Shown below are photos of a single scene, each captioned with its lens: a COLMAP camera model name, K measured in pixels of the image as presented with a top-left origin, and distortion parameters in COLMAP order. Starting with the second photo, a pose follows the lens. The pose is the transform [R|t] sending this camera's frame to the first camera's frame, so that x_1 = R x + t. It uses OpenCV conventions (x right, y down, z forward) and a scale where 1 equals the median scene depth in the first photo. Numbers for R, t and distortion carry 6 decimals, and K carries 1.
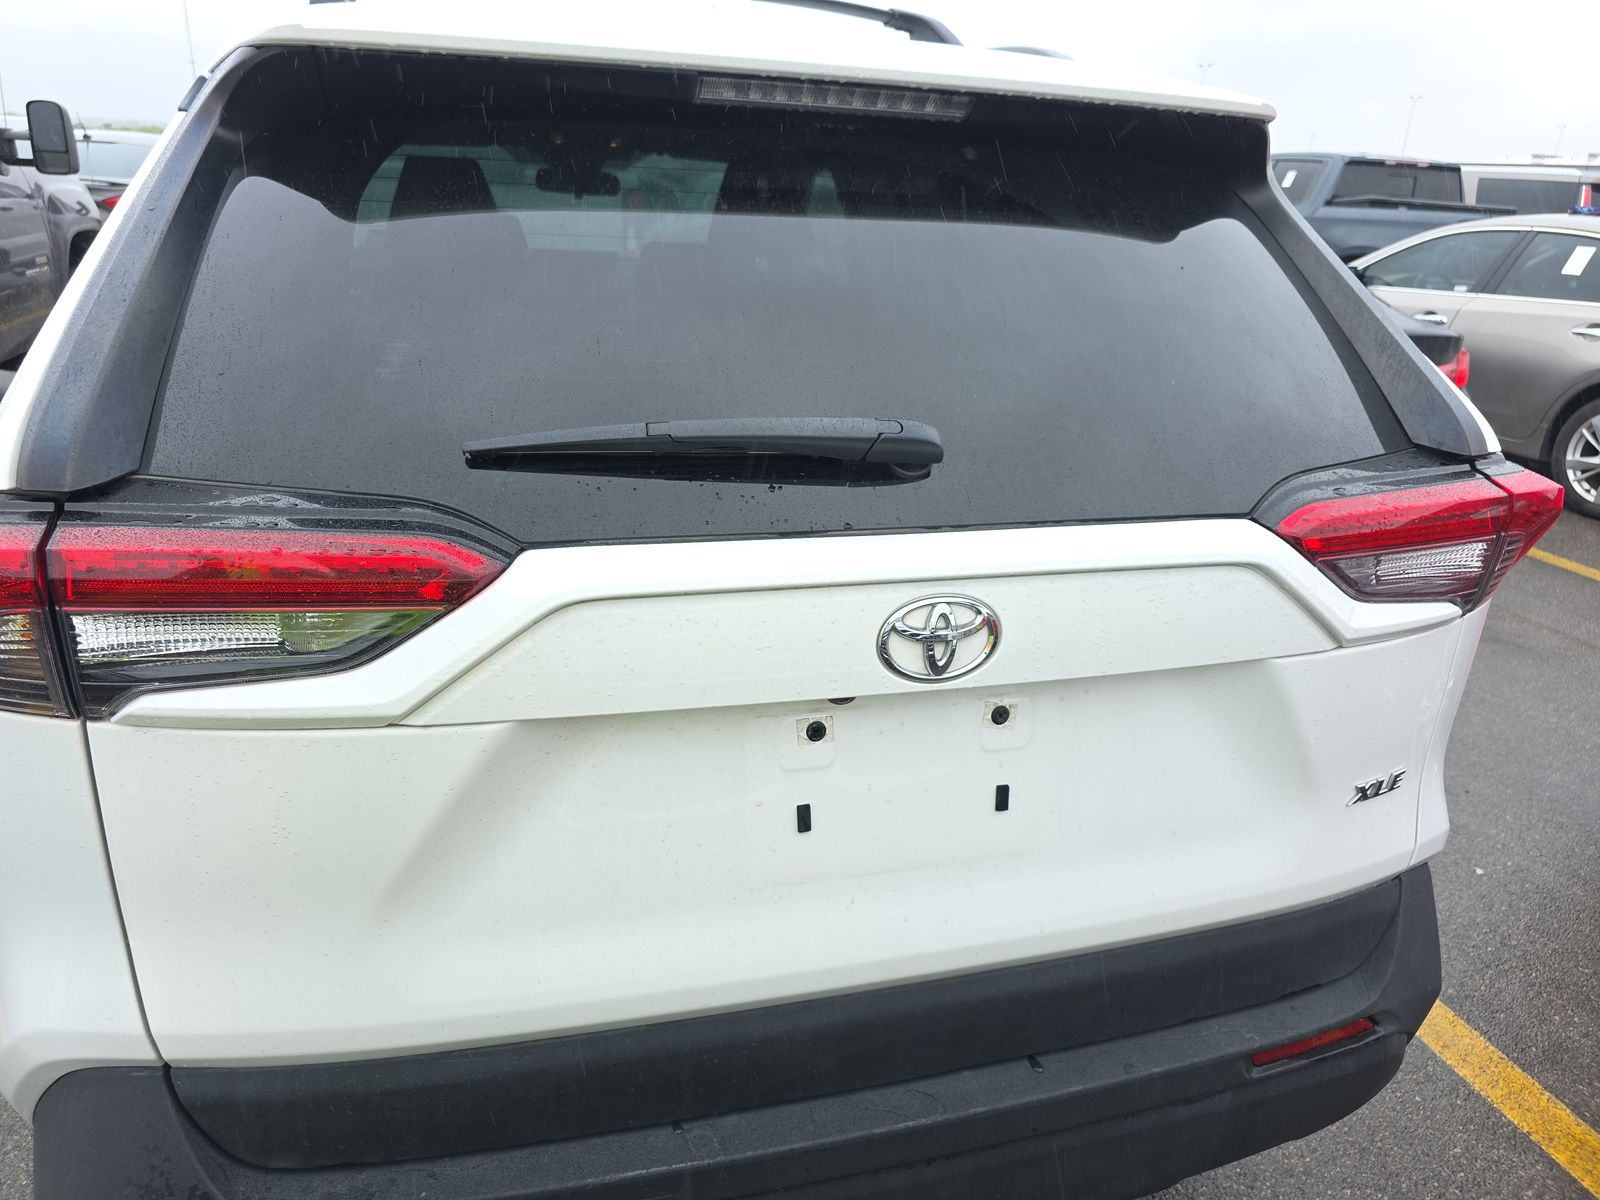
lens RADIAL K [[1079.1, 0, 811.0], [0, 1079.1, 562.8], [0, 0, 1]] dist [0.037312, -0.029148]
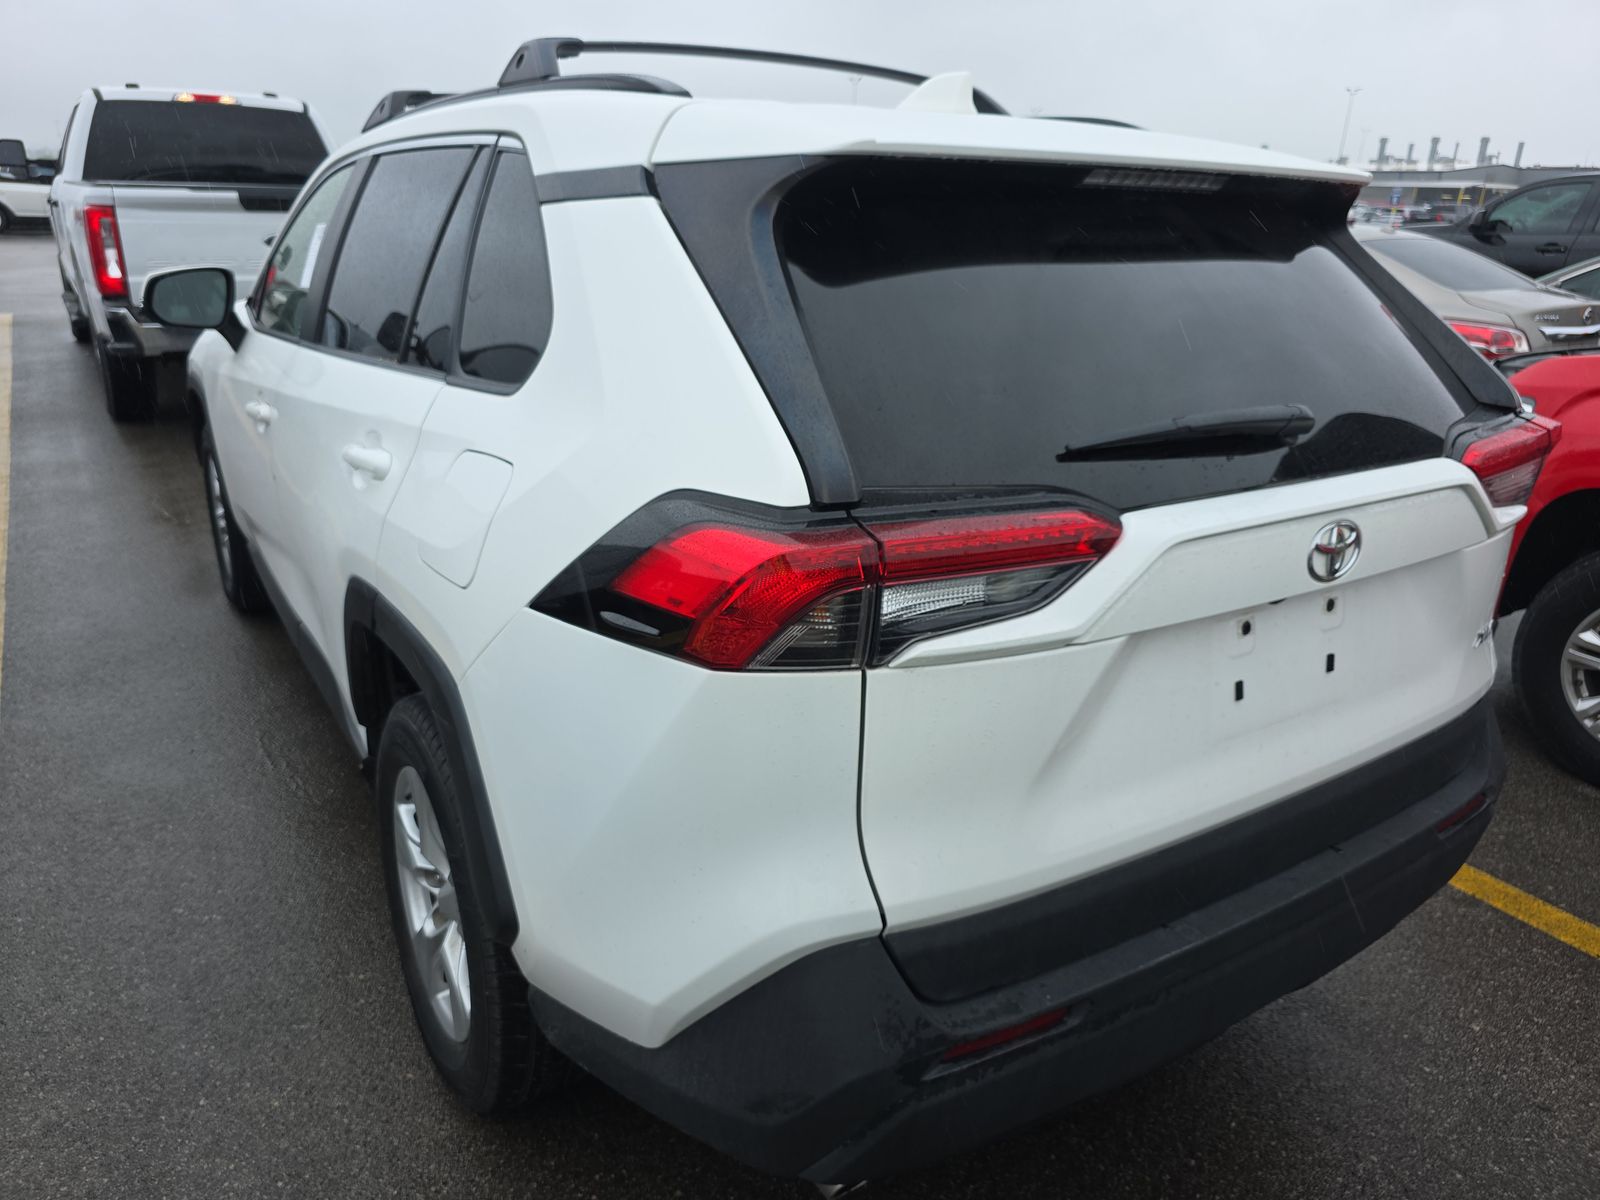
lens RADIAL K [[1079.1, 0, 797.8], [0, 1079.1, 593.4], [0, 0, 1]] dist [0.037312, -0.029148]
pose [[0.956602, -0.117652, 0.266590, -0.988252], [0.115076, 0.993034, 0.025322, 0.006249], [-0.267712, 0.006455, 0.963477, -0.237745]]
